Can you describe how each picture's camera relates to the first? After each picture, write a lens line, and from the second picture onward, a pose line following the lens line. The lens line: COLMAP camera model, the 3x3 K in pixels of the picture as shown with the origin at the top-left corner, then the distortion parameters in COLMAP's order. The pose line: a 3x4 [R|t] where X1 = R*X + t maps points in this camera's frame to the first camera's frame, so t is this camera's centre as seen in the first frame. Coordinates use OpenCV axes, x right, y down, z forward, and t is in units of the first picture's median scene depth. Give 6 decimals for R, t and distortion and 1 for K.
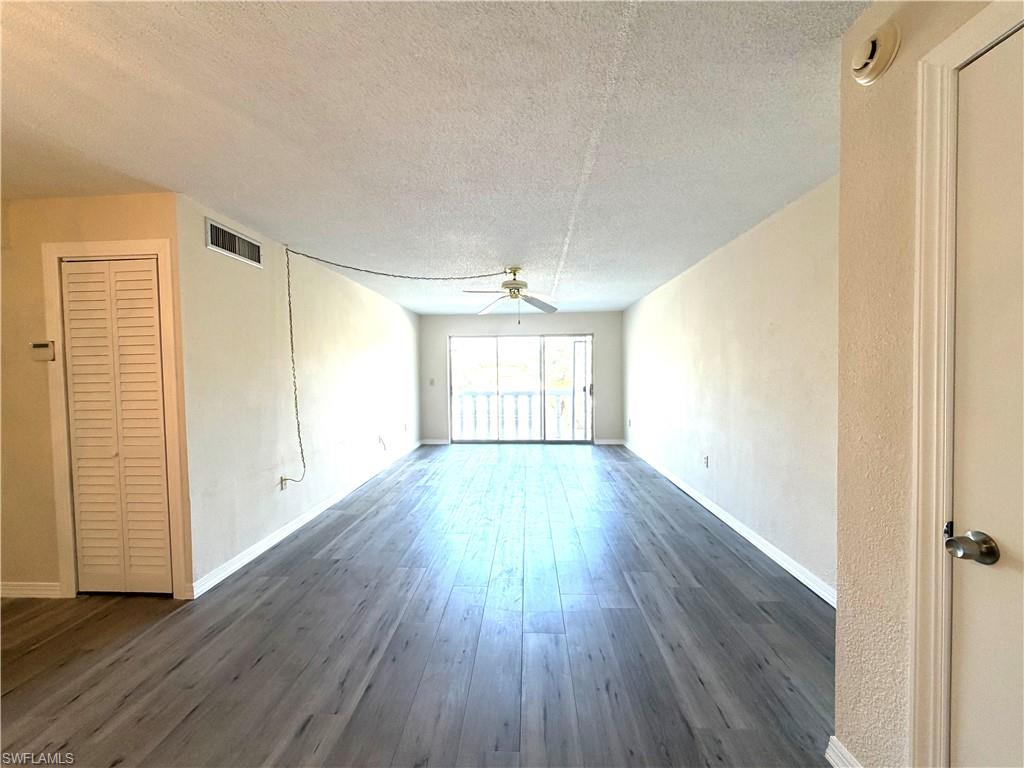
lens RADIAL K [[410.5, 0, 512.0], [0, 410.5, 384.0], [0, 0, 1]] dist [0.000479, -0.000104]
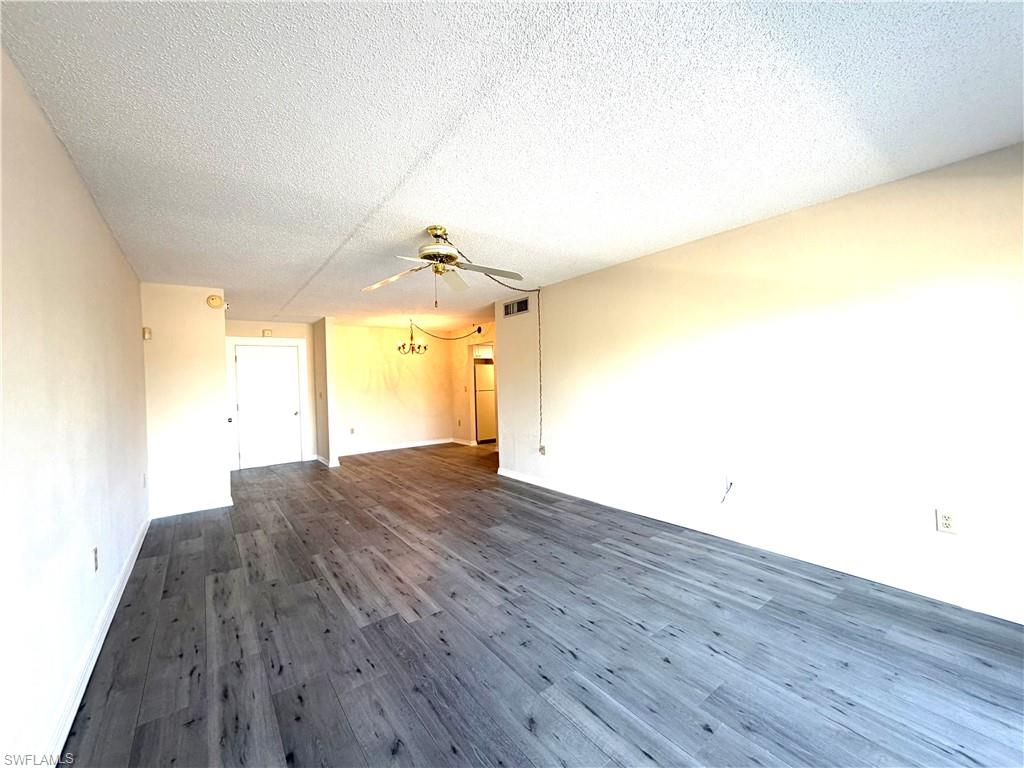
lens RADIAL K [[410.5, 0, 512.0], [0, 410.5, 384.0], [0, 0, 1]] dist [0.000479, -0.000104]
pose [[-0.772661, 0.043339, -0.633338, 0.511857], [0.022729, 0.998916, 0.040627, -0.068526], [0.634412, 0.016996, -0.772808, 2.327212]]
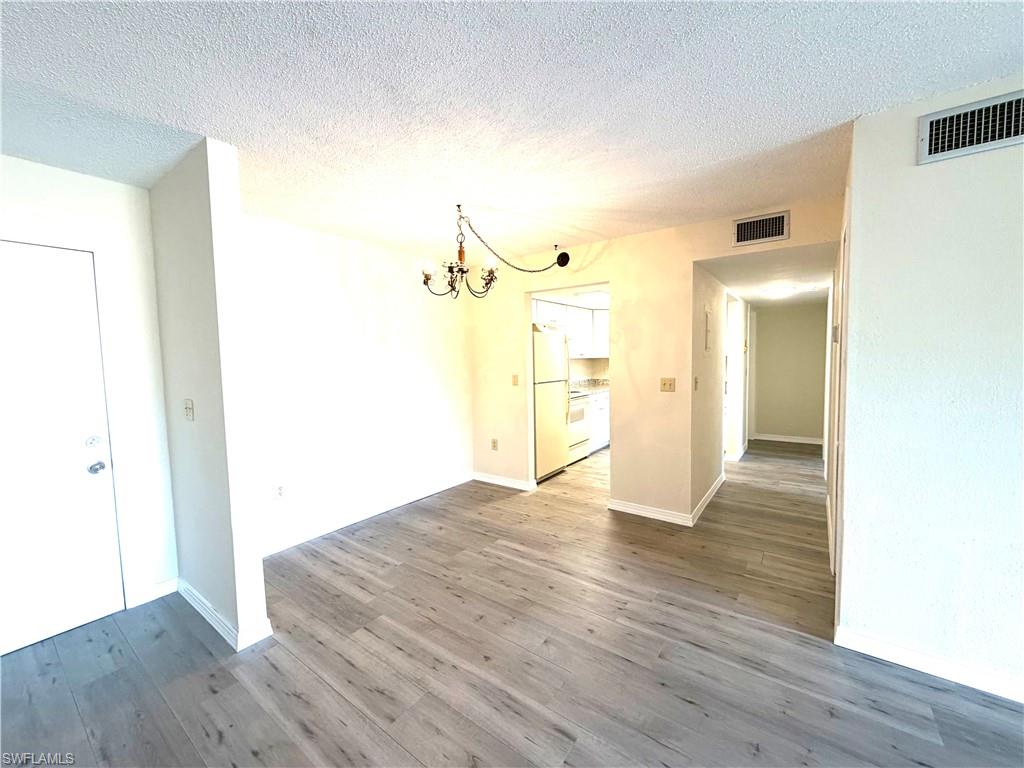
lens RADIAL K [[410.5, 0, 512.0], [0, 410.5, 384.0], [0, 0, 1]] dist [0.000479, -0.000104]
pose [[-0.564267, 0.066965, -0.822872, 0.157875], [-0.003556, 0.996499, 0.083533, -0.031472], [0.825585, 0.050061, -0.562053, 0.735039]]
